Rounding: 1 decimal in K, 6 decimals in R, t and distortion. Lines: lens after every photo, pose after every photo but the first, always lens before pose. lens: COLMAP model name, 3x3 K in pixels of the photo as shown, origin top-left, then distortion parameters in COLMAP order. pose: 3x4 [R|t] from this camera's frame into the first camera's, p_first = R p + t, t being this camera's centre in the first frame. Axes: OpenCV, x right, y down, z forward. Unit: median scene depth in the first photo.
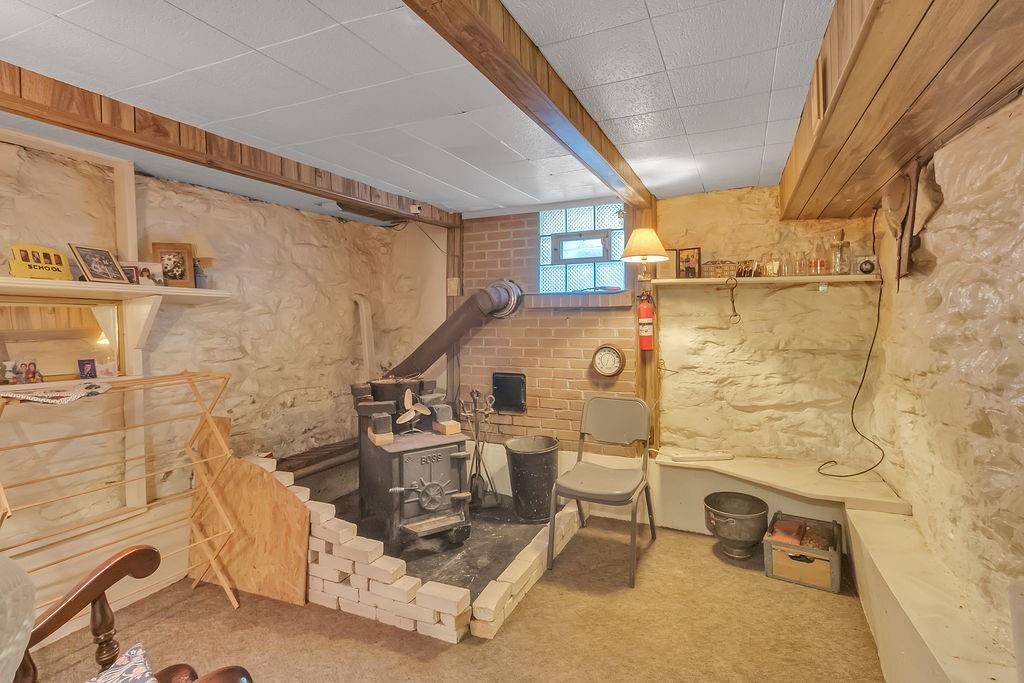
lens RADIAL K [[487.4, 0, 537.2], [0, 487.4, 344.6], [0, 0, 1]] dist [0.002905, 0.000621]
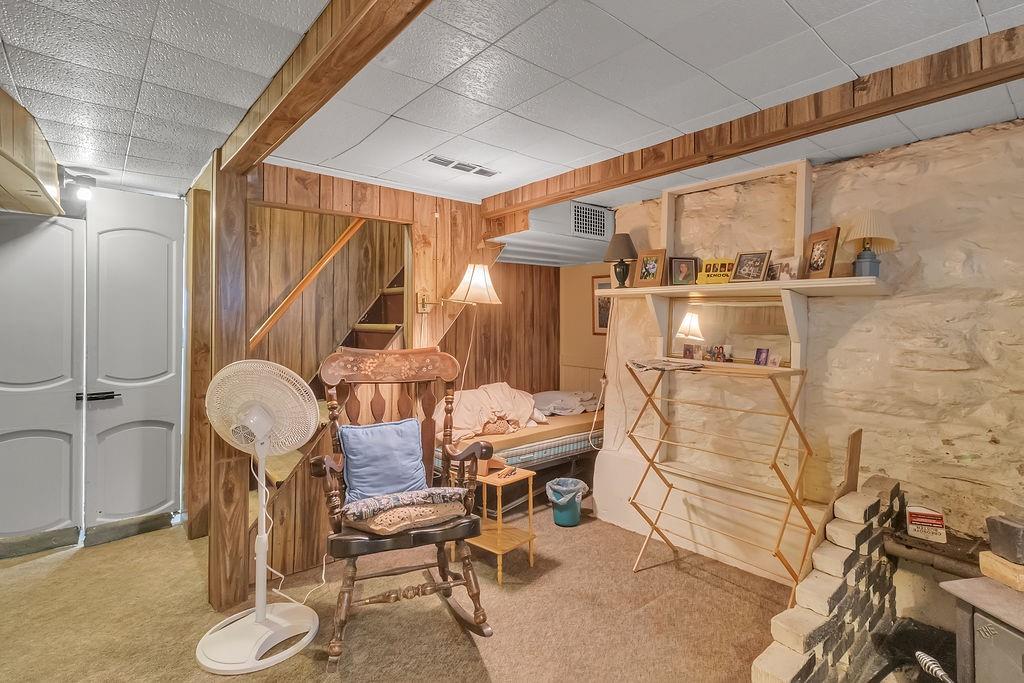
lens RADIAL K [[497.0, 0, 512.0], [0, 497.0, 341.5], [0, 0, 1]] dist [0.001099, 0.000345]
pose [[-0.452525, 0.043724, -0.890679, 0.334600], [-0.044754, 0.996425, 0.071653, -0.037549], [0.890628, 0.072286, -0.448951, 0.842193]]
